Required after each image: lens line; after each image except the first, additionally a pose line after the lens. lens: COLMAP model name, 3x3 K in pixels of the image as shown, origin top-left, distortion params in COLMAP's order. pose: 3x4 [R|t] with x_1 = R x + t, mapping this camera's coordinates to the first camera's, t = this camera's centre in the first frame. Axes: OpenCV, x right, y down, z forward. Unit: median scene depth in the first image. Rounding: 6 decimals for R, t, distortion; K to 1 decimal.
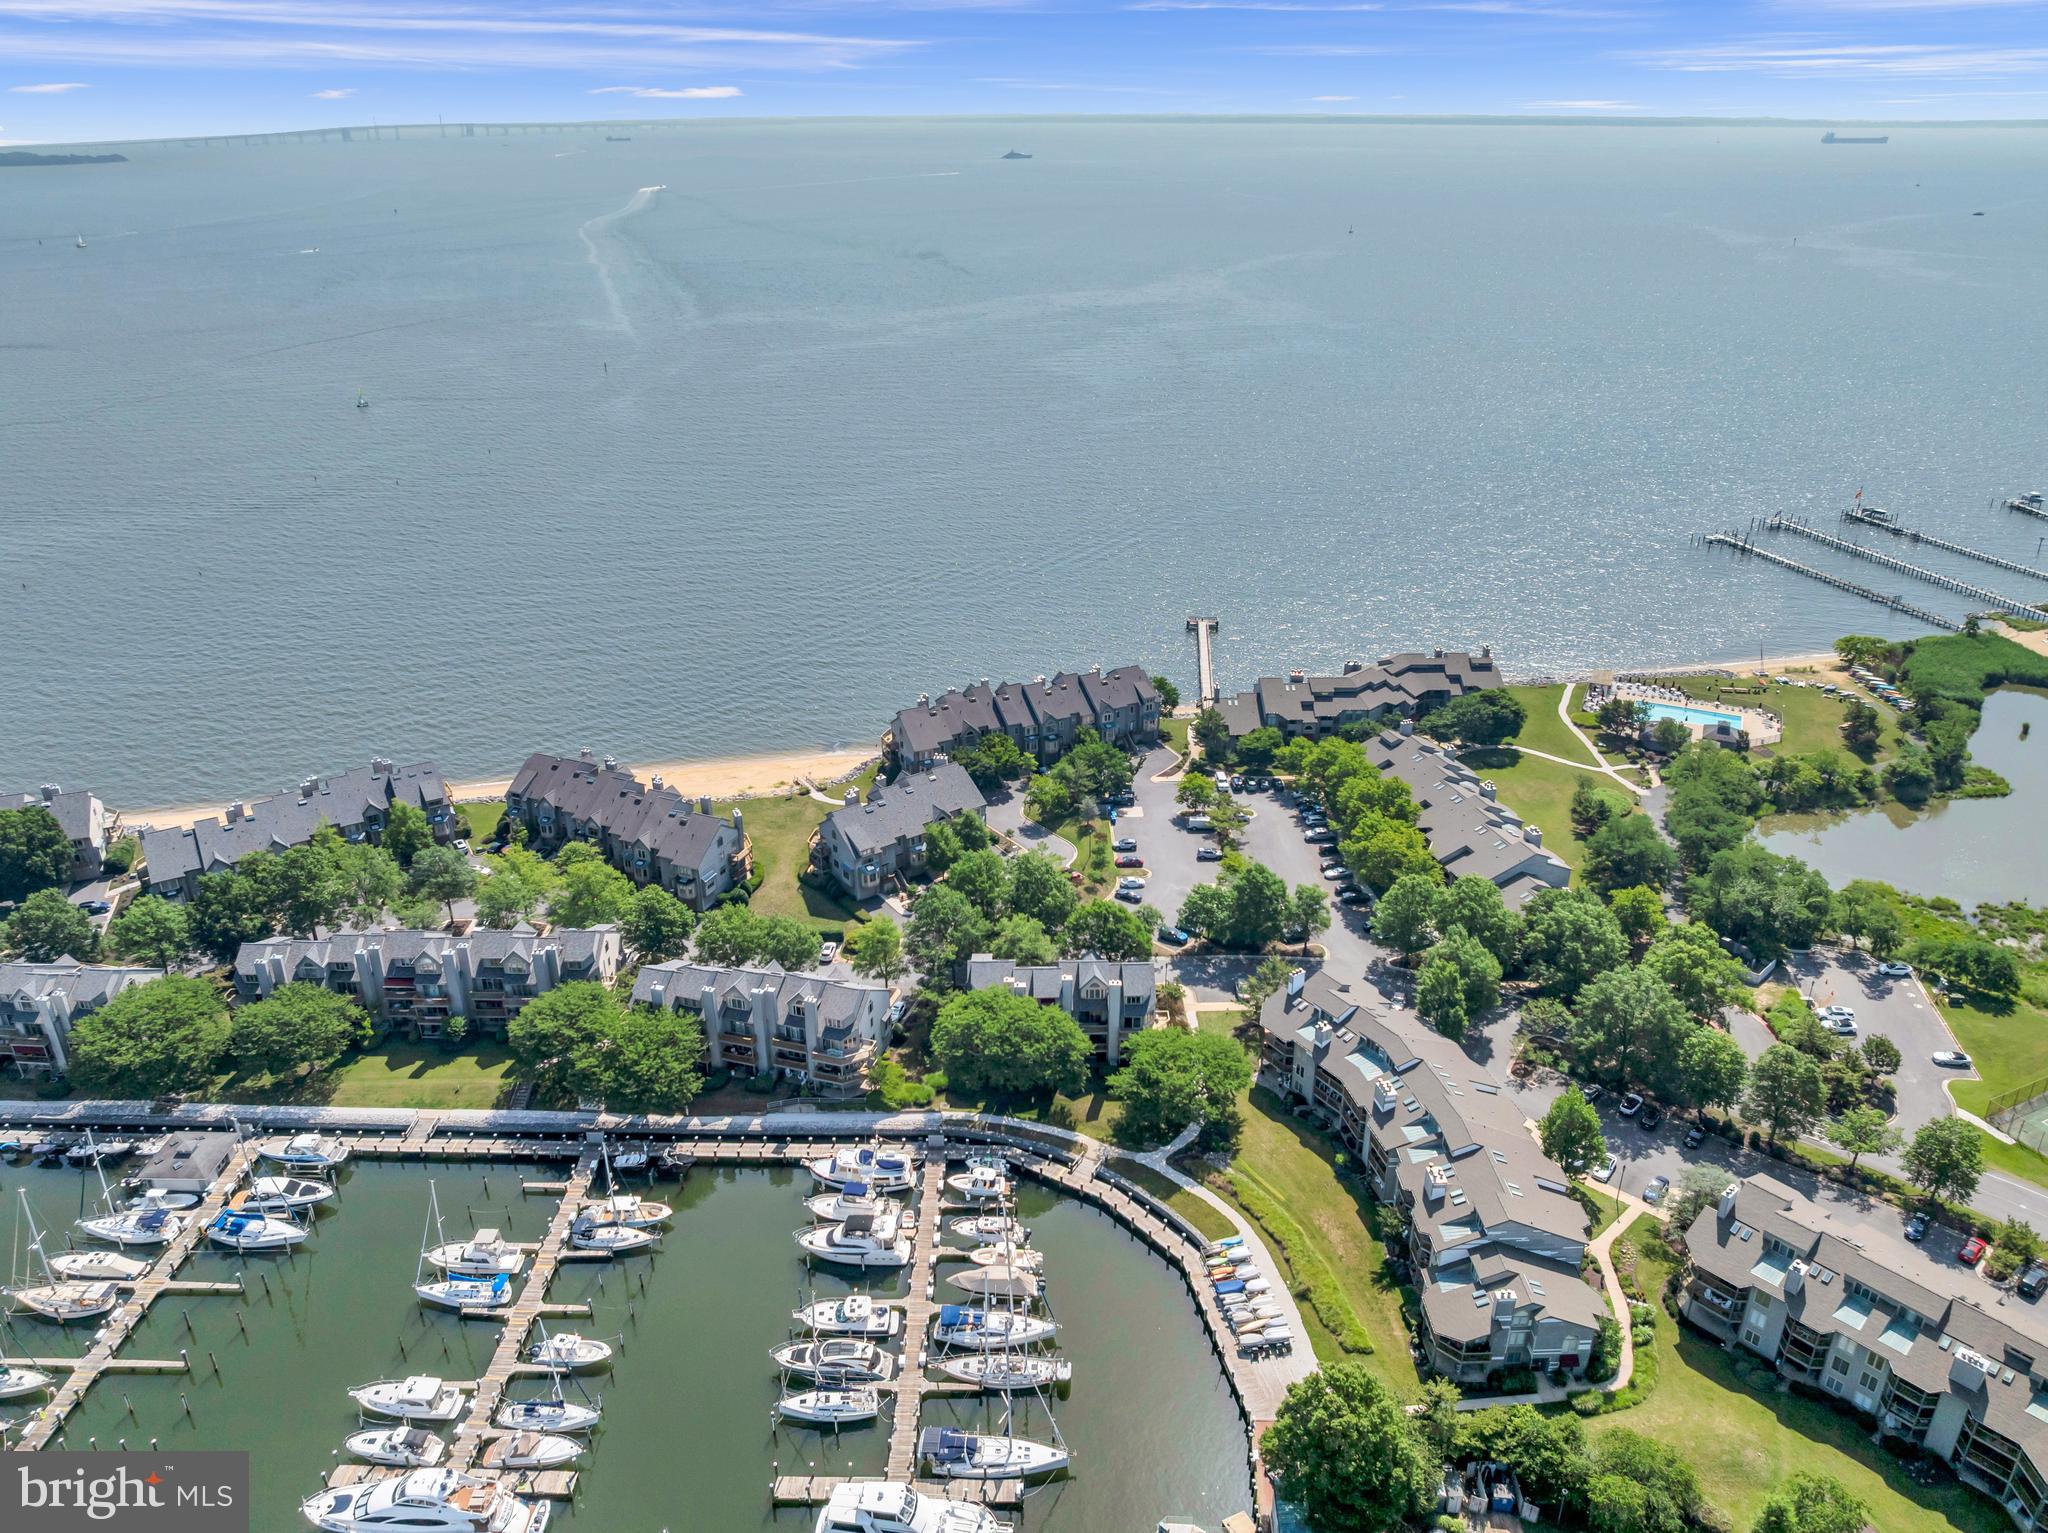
lens RADIAL K [[1443.0, 0, 1024.0], [0, 1443.0, 766.5], [0, 0, 1]] dist [-0.042448, 0.002254]
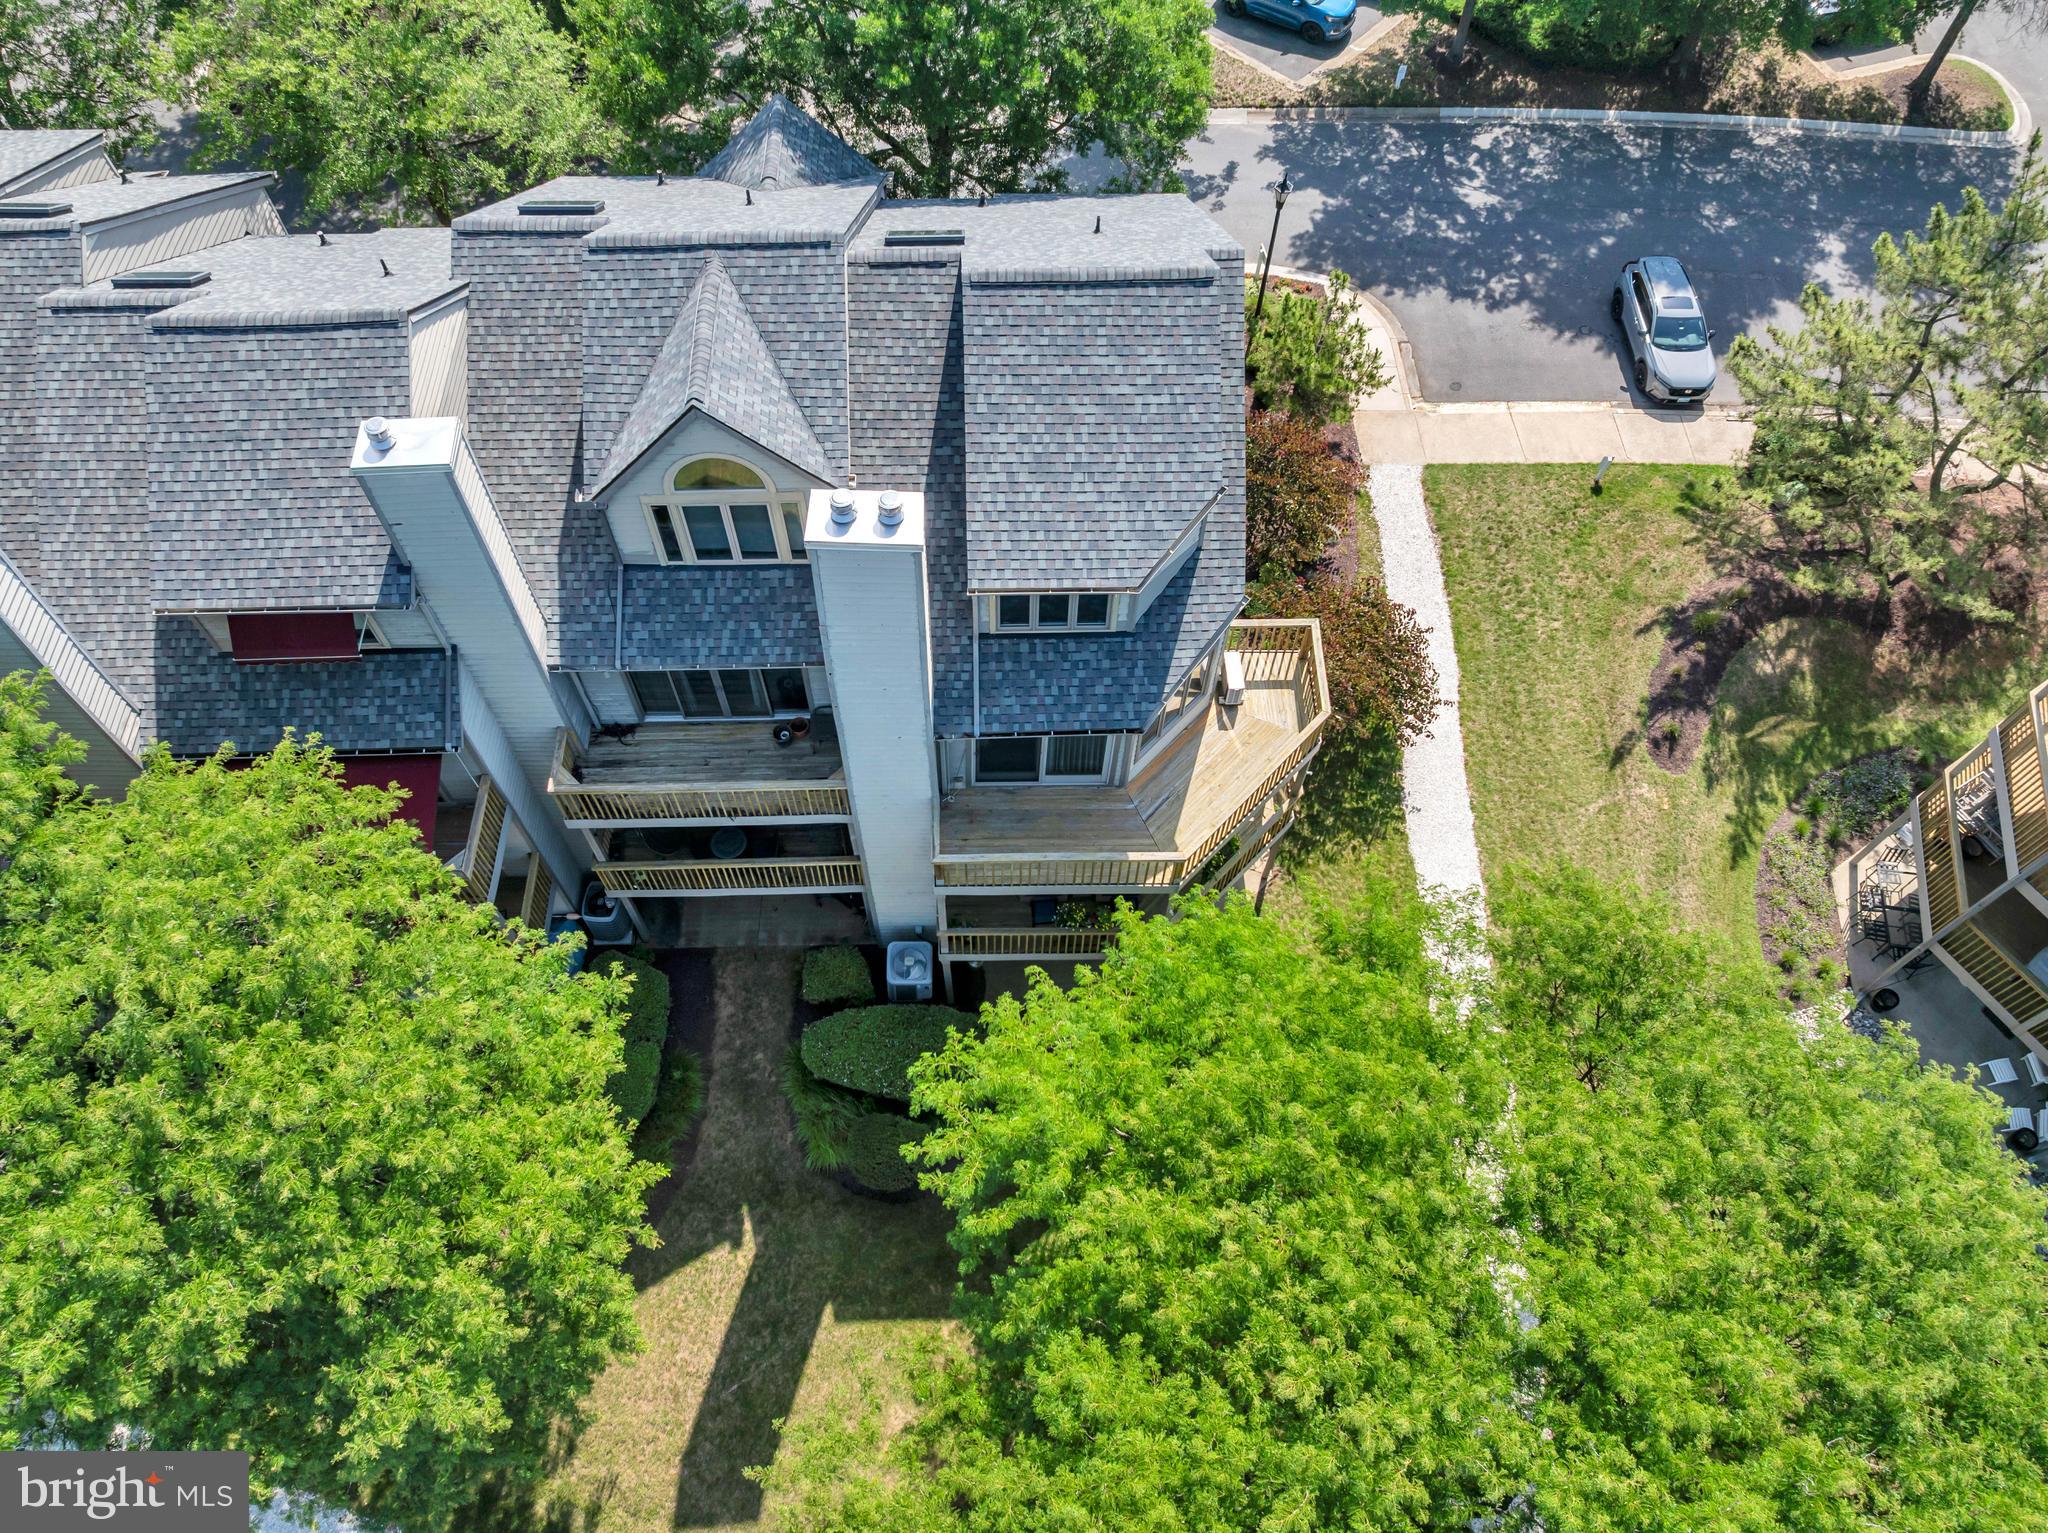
lens RADIAL K [[1443.0, 0, 1024.0], [0, 1443.0, 766.5], [0, 0, 1]] dist [-0.042448, 0.002254]
pose [[0.999921, -0.004948, 0.011565, 0.070978], [-0.002577, 0.819350, 0.573288, 0.103065], [-0.012312, -0.573273, 0.819272, 0.877101]]
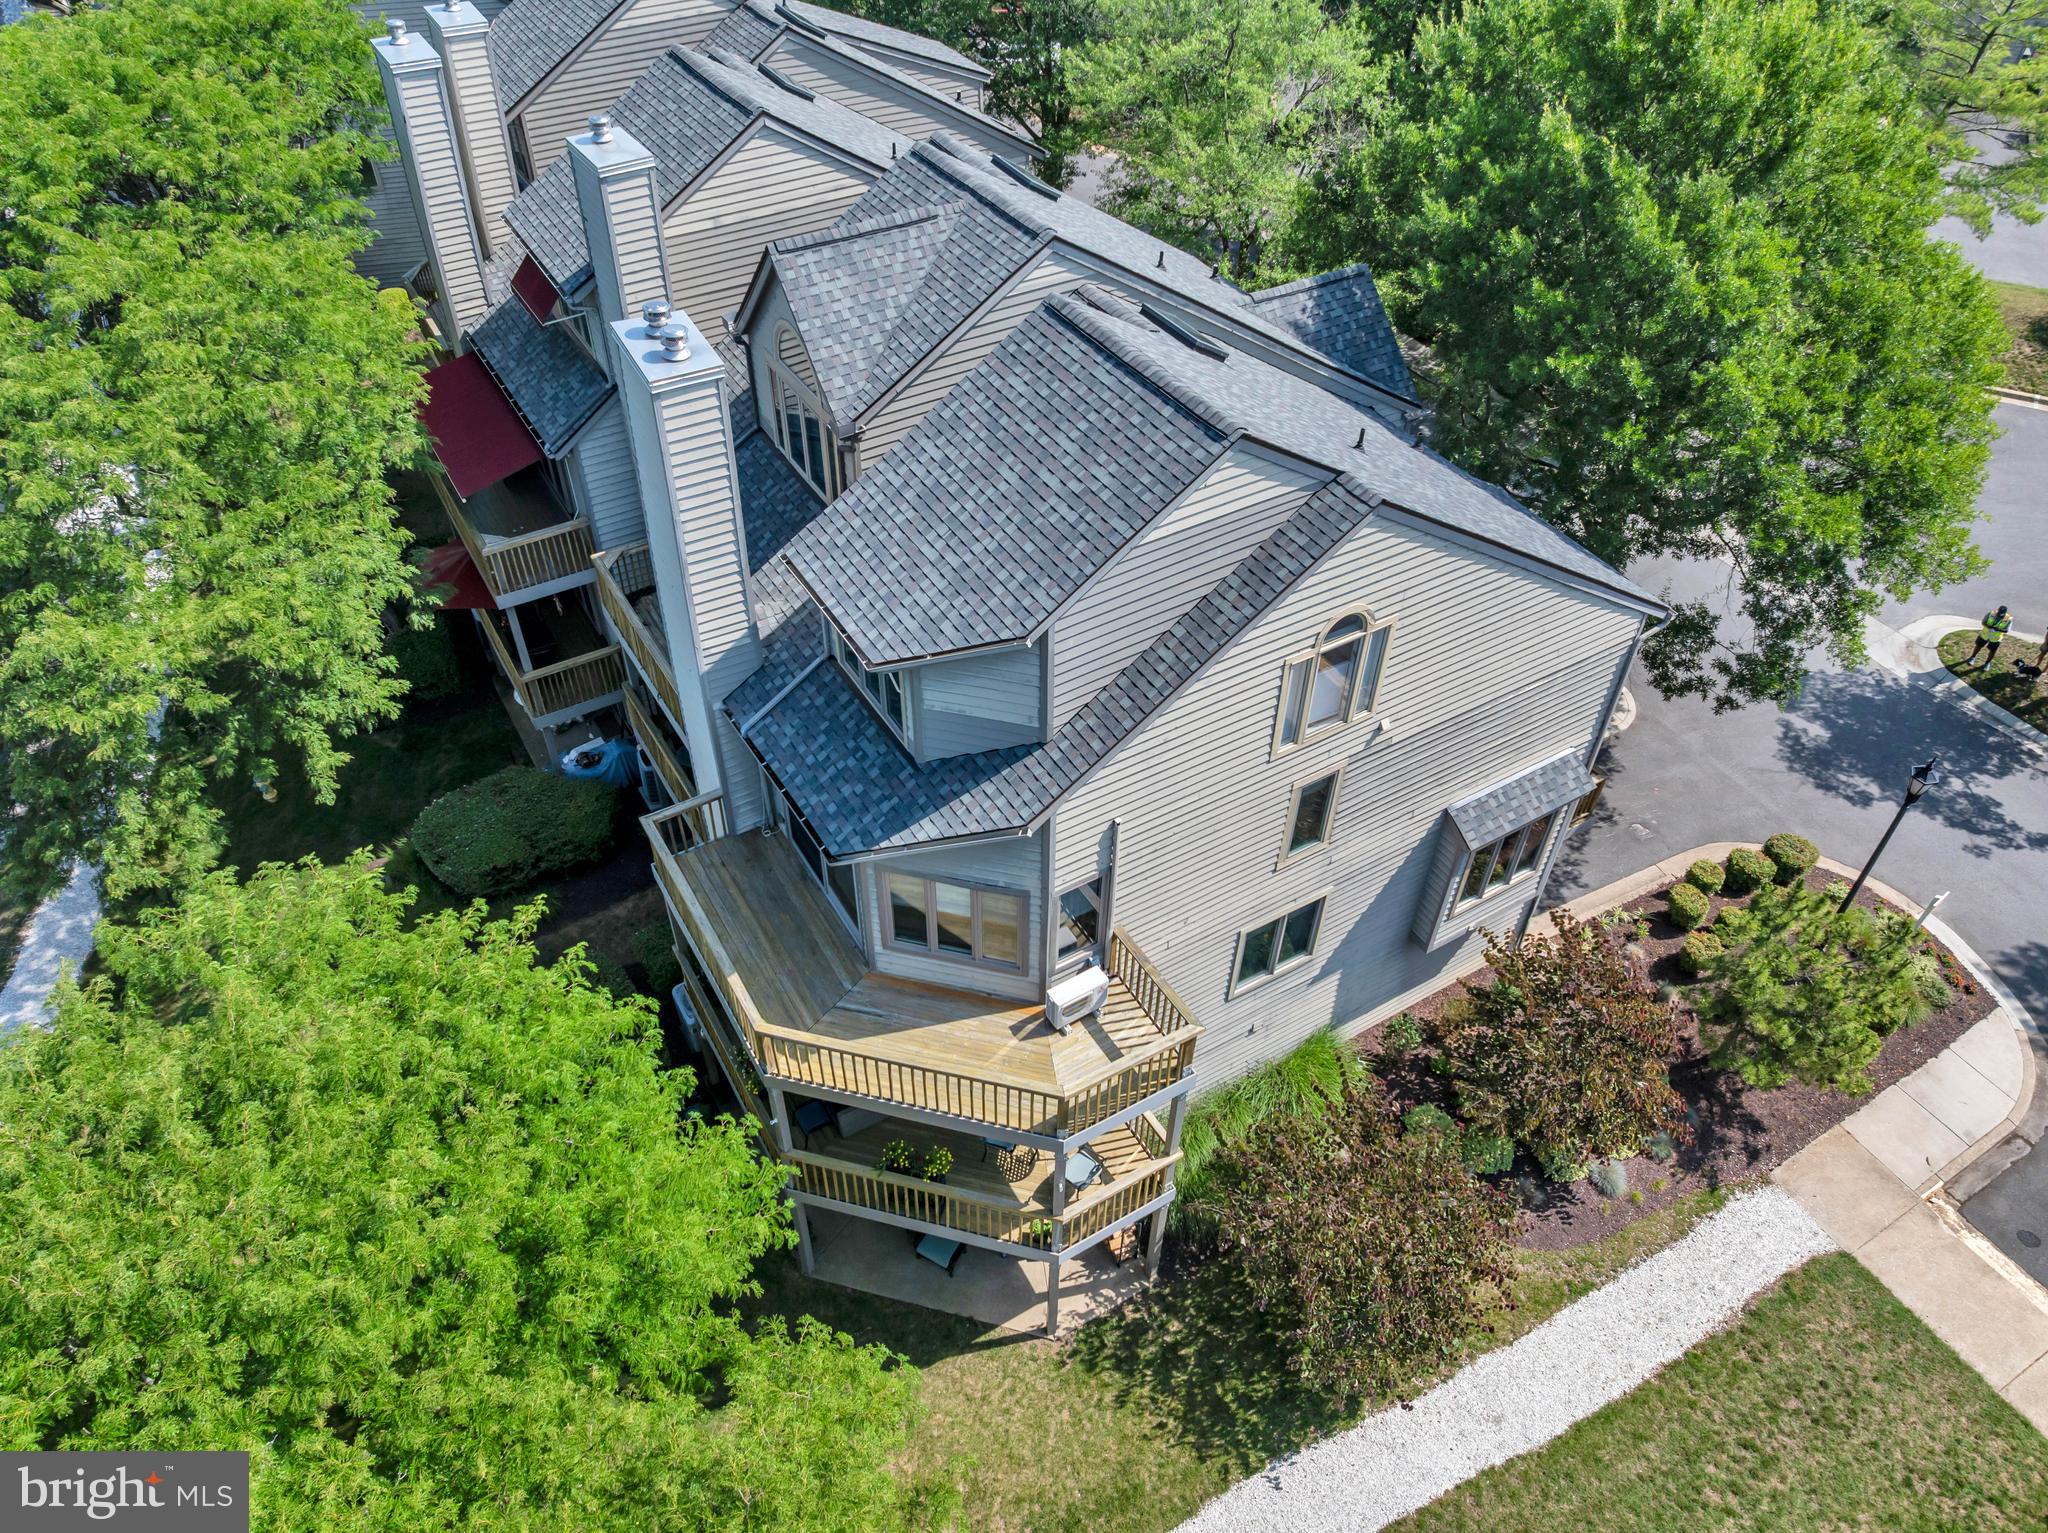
lens RADIAL K [[1443.0, 0, 1024.0], [0, 1443.0, 766.5], [0, 0, 1]] dist [-0.042448, 0.002254]
pose [[0.502372, 0.602656, -0.620022, 0.140514], [-0.369109, 0.797931, 0.476512, 0.116183], [0.781908, -0.010531, 0.623305, 0.928748]]
